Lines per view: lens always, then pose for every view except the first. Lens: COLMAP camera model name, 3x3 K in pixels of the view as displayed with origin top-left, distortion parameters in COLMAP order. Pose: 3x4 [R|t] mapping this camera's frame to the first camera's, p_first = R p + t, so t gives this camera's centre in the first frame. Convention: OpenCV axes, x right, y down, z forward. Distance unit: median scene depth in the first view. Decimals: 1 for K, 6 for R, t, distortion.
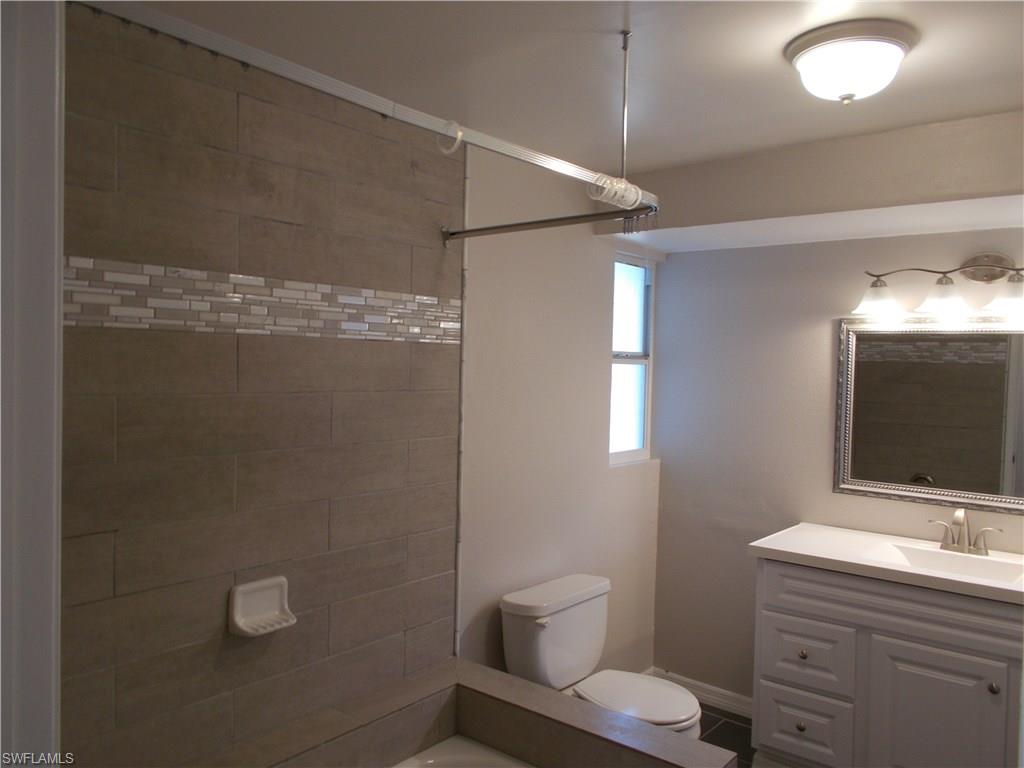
lens RADIAL K [[791.0, 0, 508.0], [0, 791.0, 388.2], [0, 0, 1]] dist [0.023945, -0.017335]
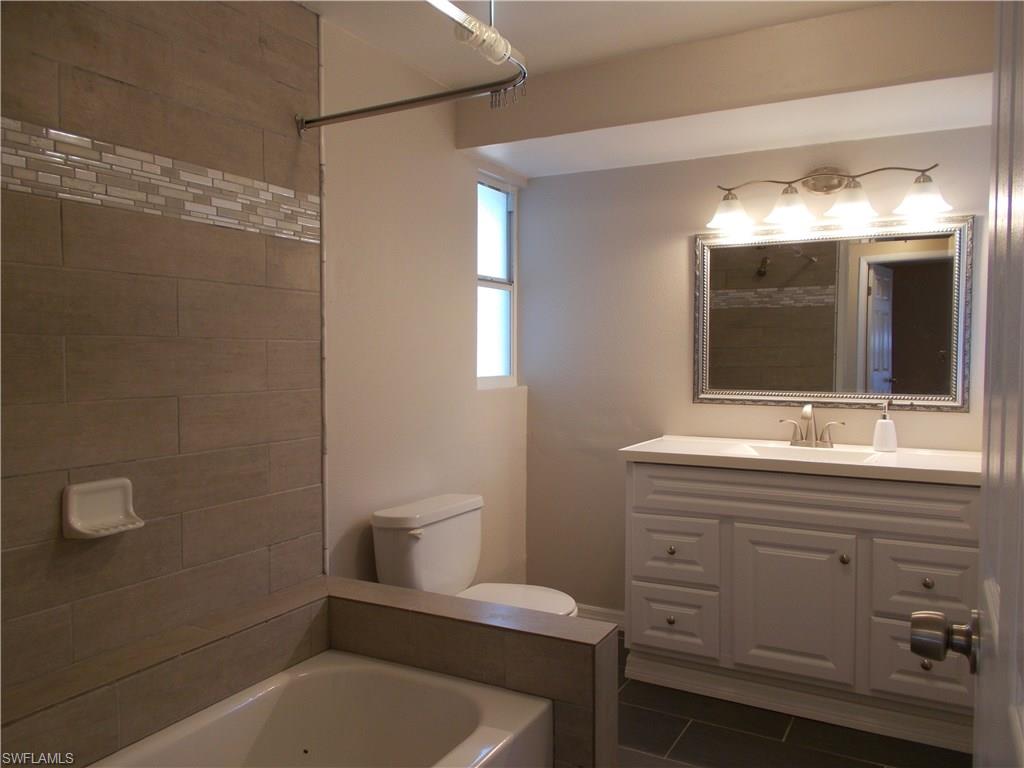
lens RADIAL K [[791.0, 0, 506.7], [0, 791.0, 384.3], [0, 0, 1]] dist [0.023945, -0.017335]
pose [[0.983993, -0.029742, 0.175707, -0.012257], [0.027703, 0.999517, 0.014048, 0.103707], [-0.176040, -0.008955, 0.984342, 0.032427]]
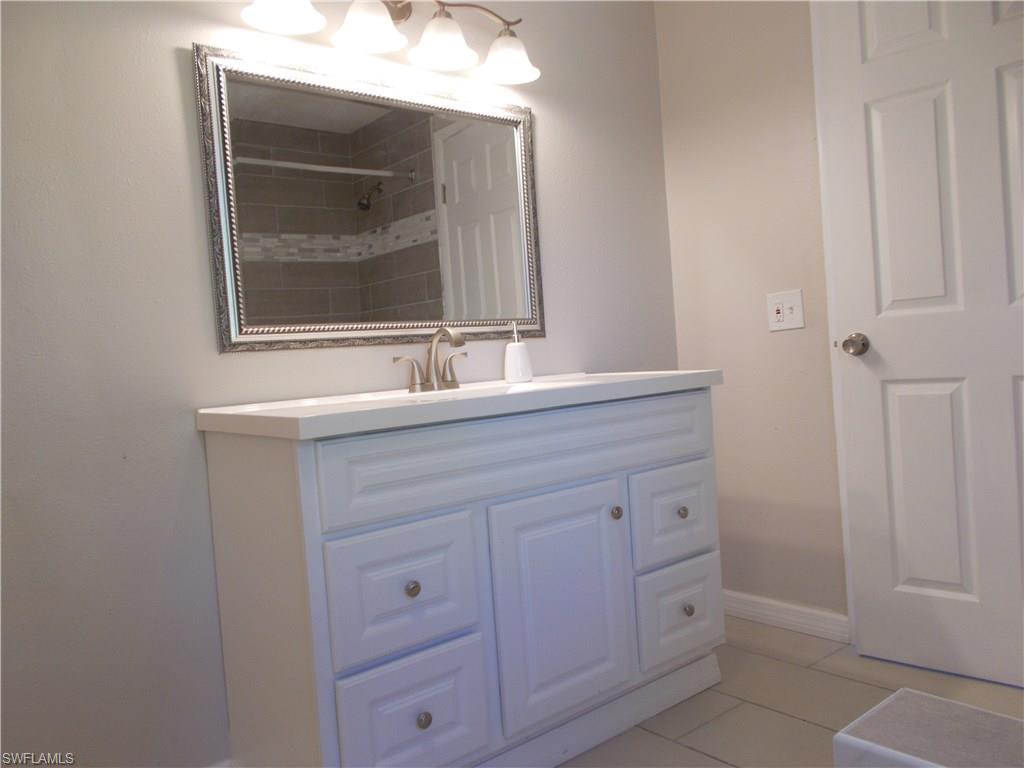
lens RADIAL K [[791.0, 0, 515.8], [0, 791.0, 391.1], [0, 0, 1]] dist [0.023945, -0.017335]
pose [[0.174639, -0.079014, 0.981457, -0.146981], [0.100922, 0.992962, 0.061982, 0.178582], [-0.979447, 0.088227, 0.181384, 0.846288]]
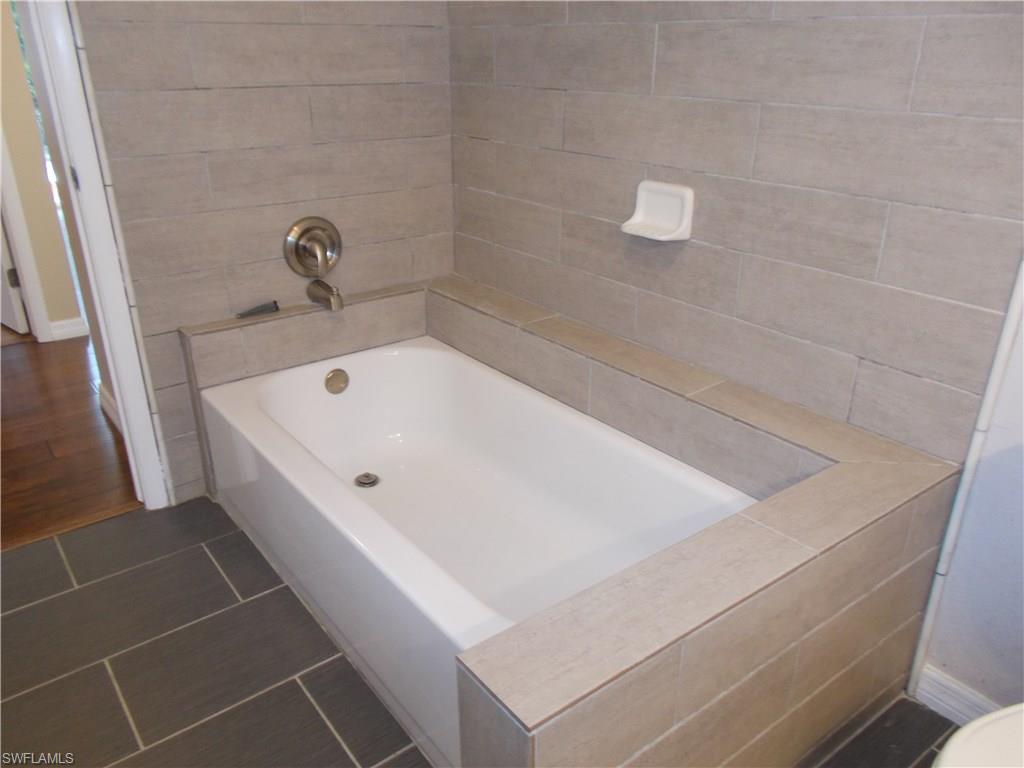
lens RADIAL K [[791.0, 0, 510.6], [0, 791.0, 385.0], [0, 0, 1]] dist [0.023945, -0.017335]
pose [[-0.237959, 0.363123, -0.900842, 0.466765], [-0.035684, 0.923589, 0.381719, 0.092223], [0.970619, 0.122979, -0.206819, 0.805154]]
